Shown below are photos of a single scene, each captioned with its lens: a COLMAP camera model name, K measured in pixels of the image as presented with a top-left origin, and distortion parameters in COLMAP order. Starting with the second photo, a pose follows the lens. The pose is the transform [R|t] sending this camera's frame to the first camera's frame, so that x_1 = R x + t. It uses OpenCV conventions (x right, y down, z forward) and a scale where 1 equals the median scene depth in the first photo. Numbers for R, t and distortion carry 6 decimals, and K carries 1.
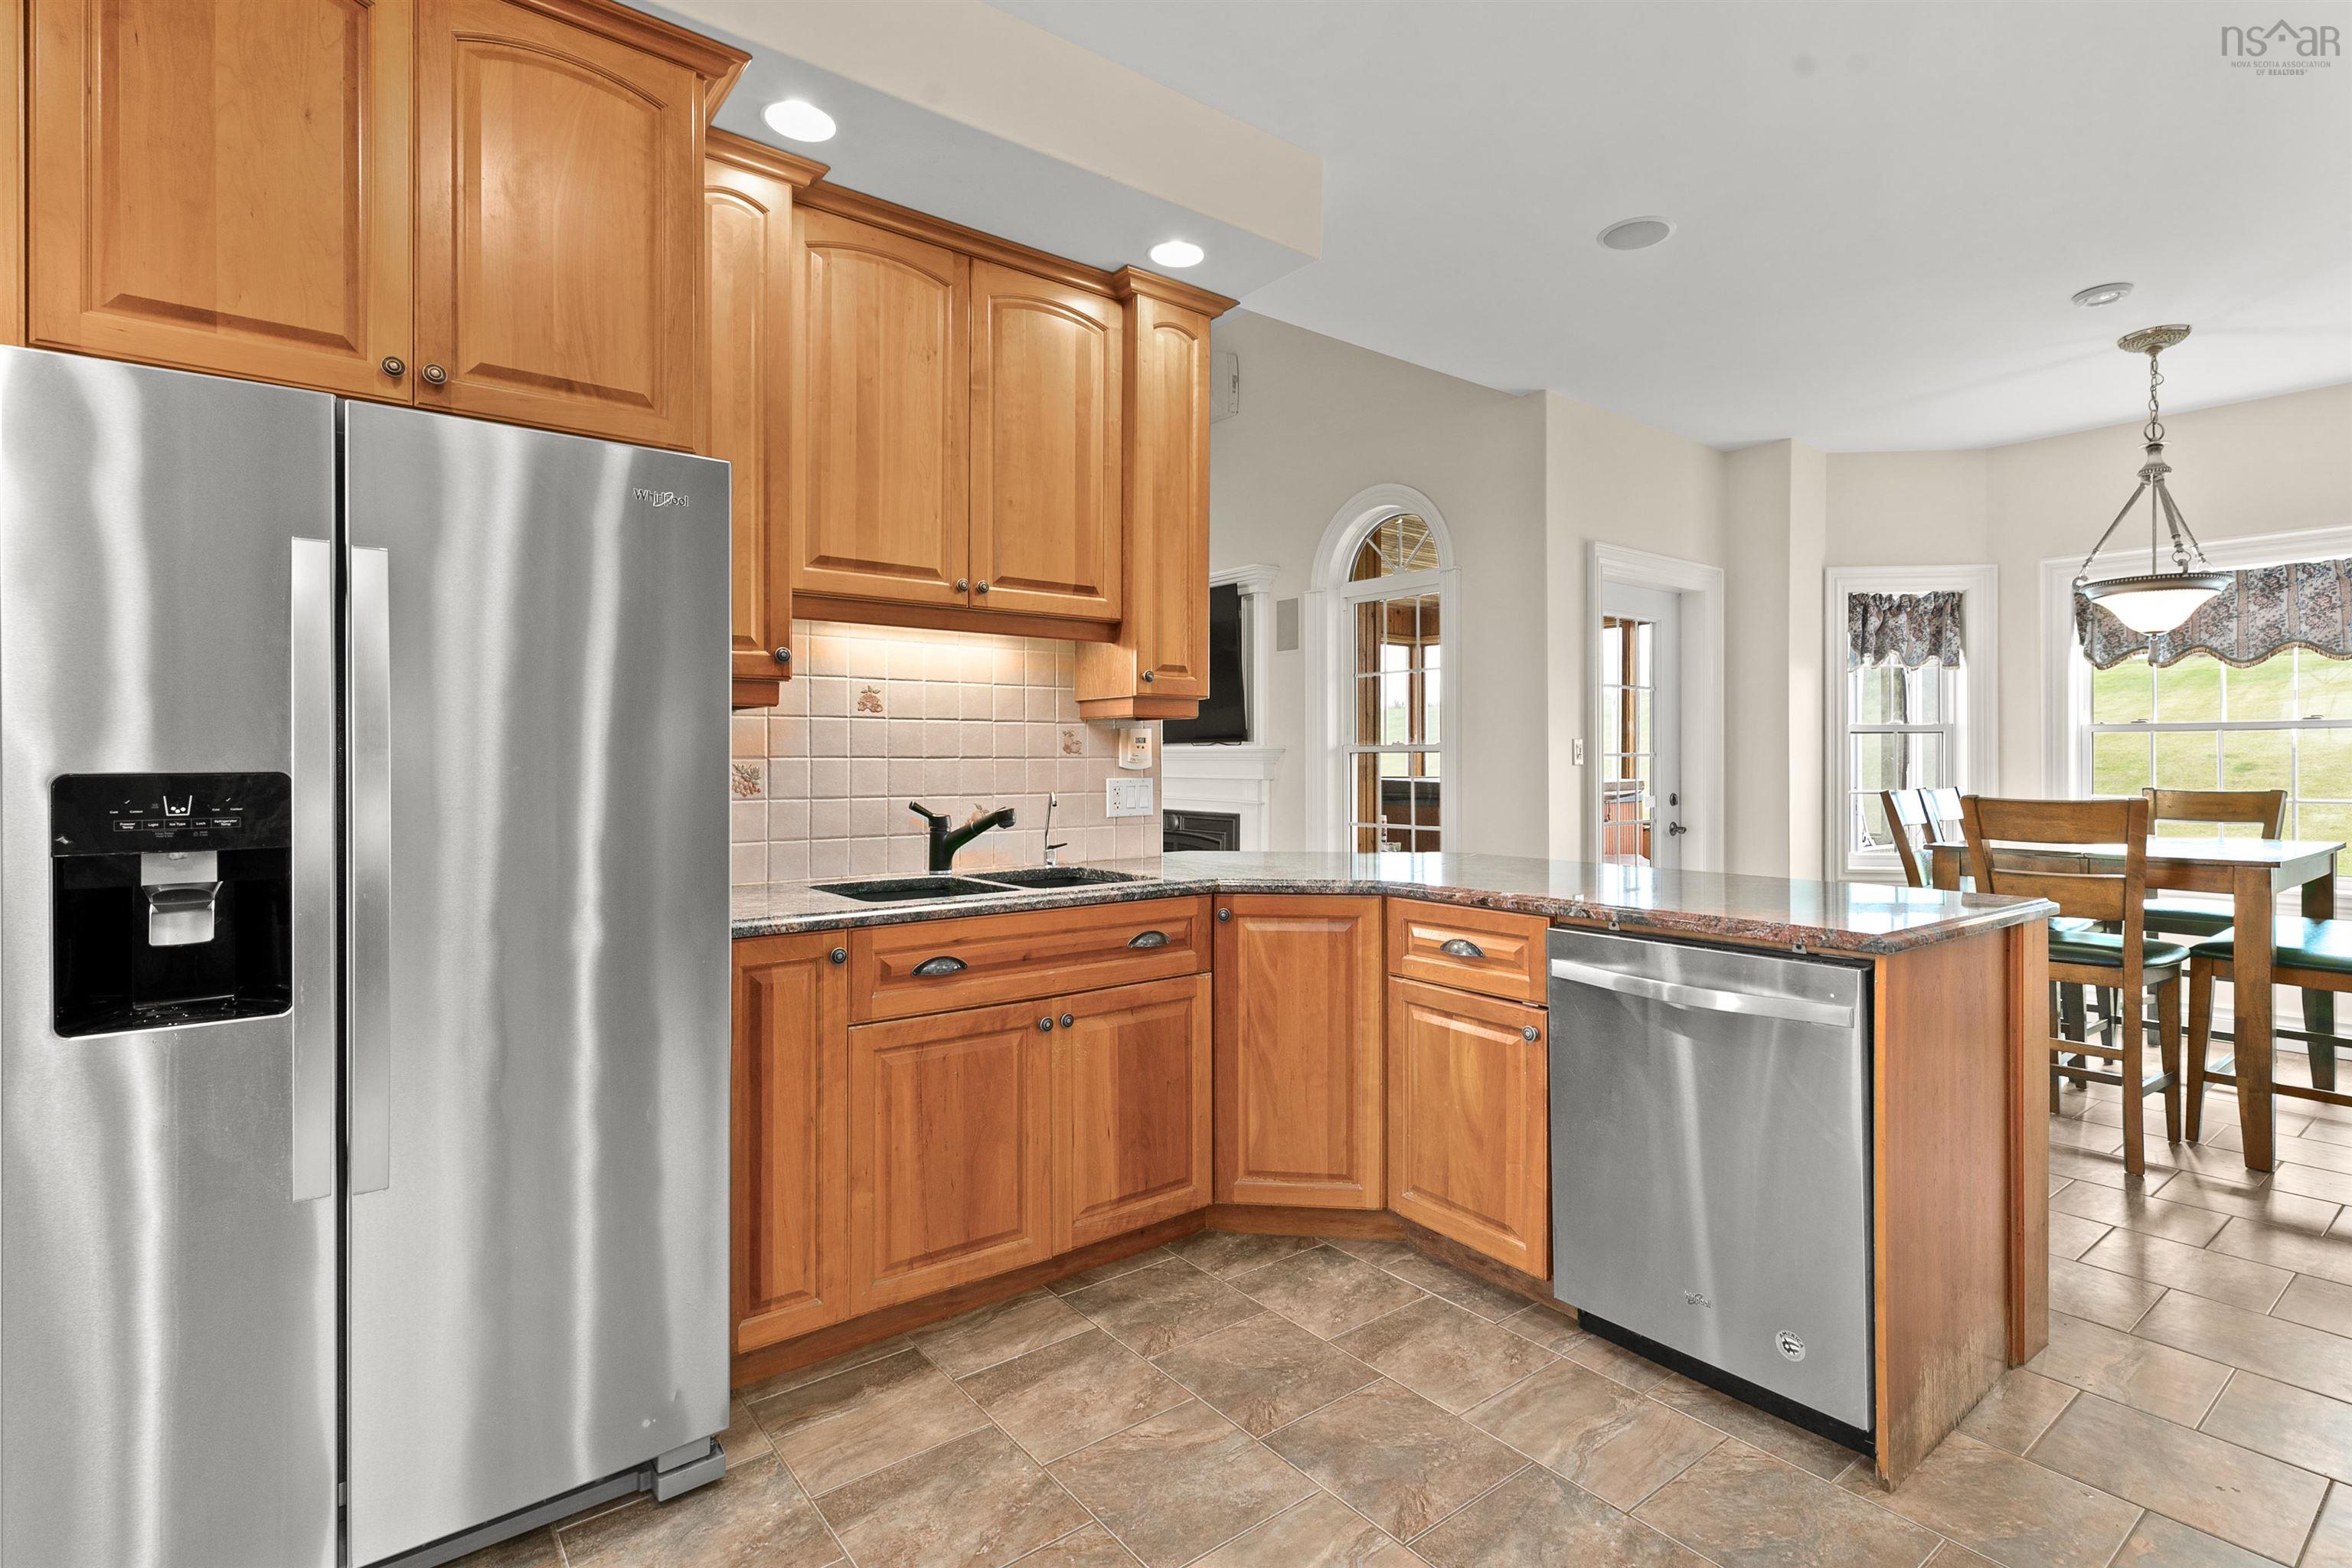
lens RADIAL K [[1098.0, 0, 1249.7], [0, 1098.0, 757.3], [0, 0, 1]] dist [0.004462, 0.000480]
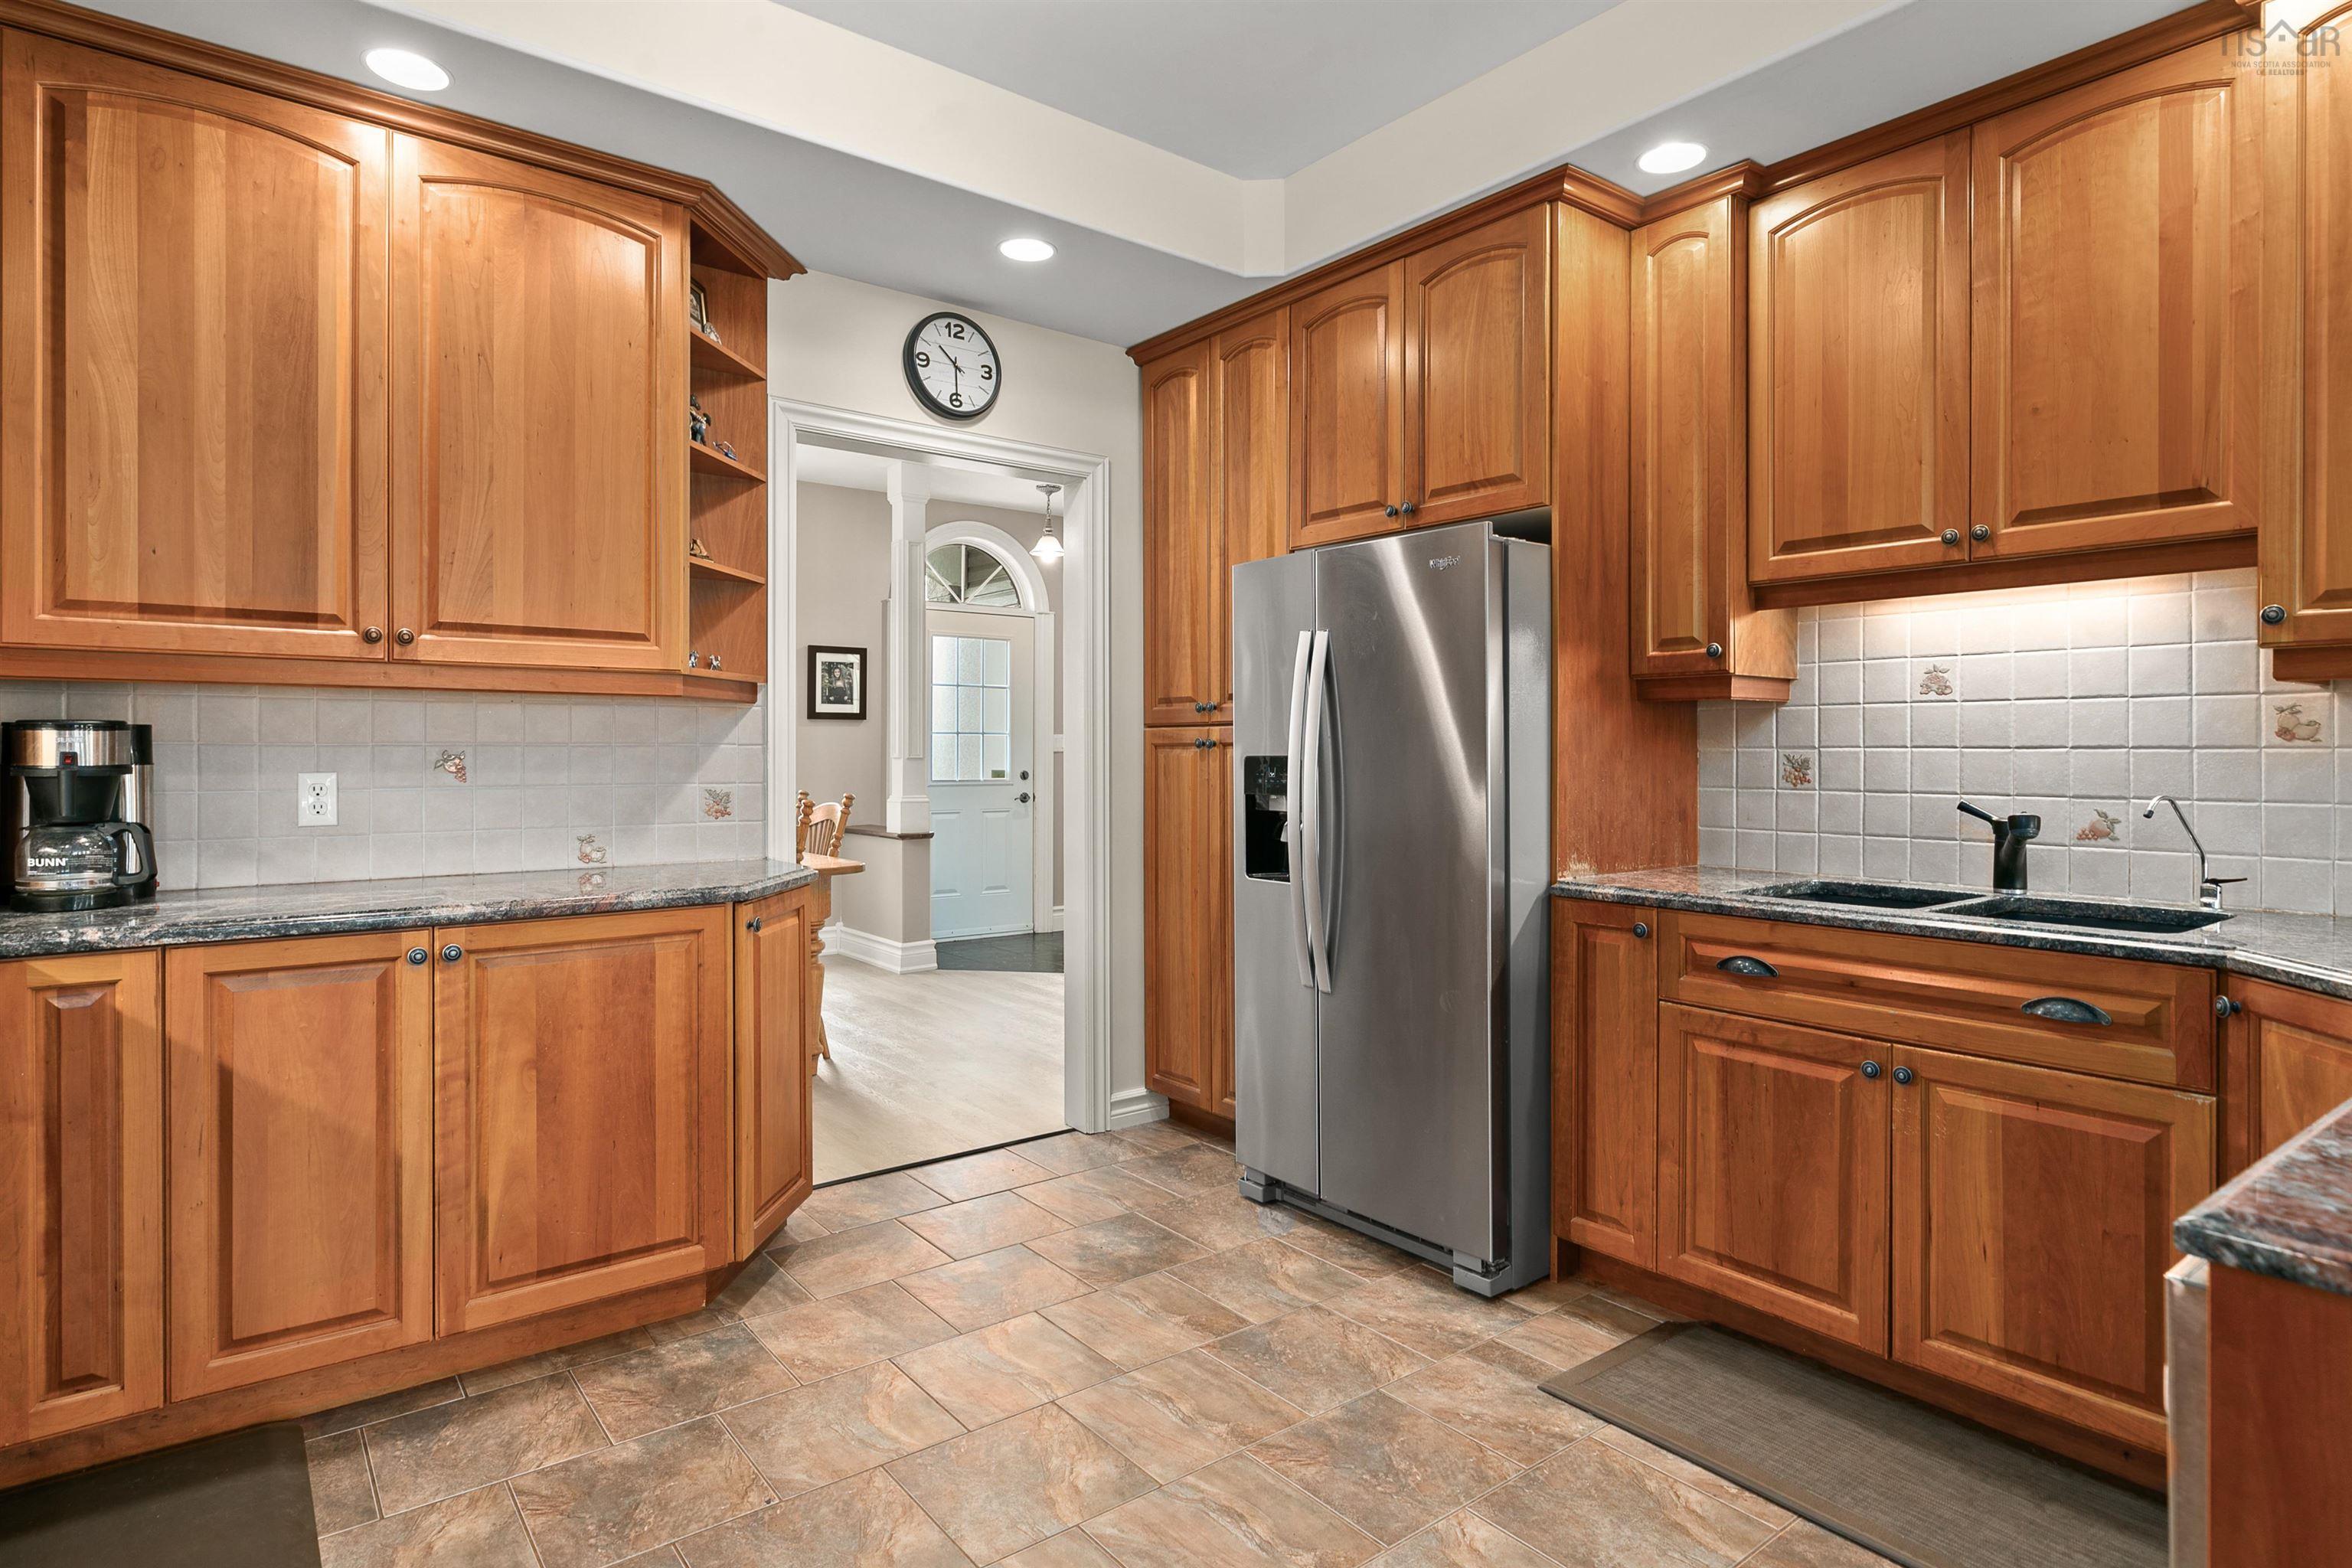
lens RADIAL K [[1267.6, 0, 1177.8], [0, 1267.6, 758.8], [0, 0, 1]] dist [-0.001603, -0.000539]
pose [[-0.015186, 0.007426, -0.999857, 0.808455], [0.001488, 0.999971, 0.007404, 0.000832], [0.999884, -0.001375, -0.015196, 0.512981]]
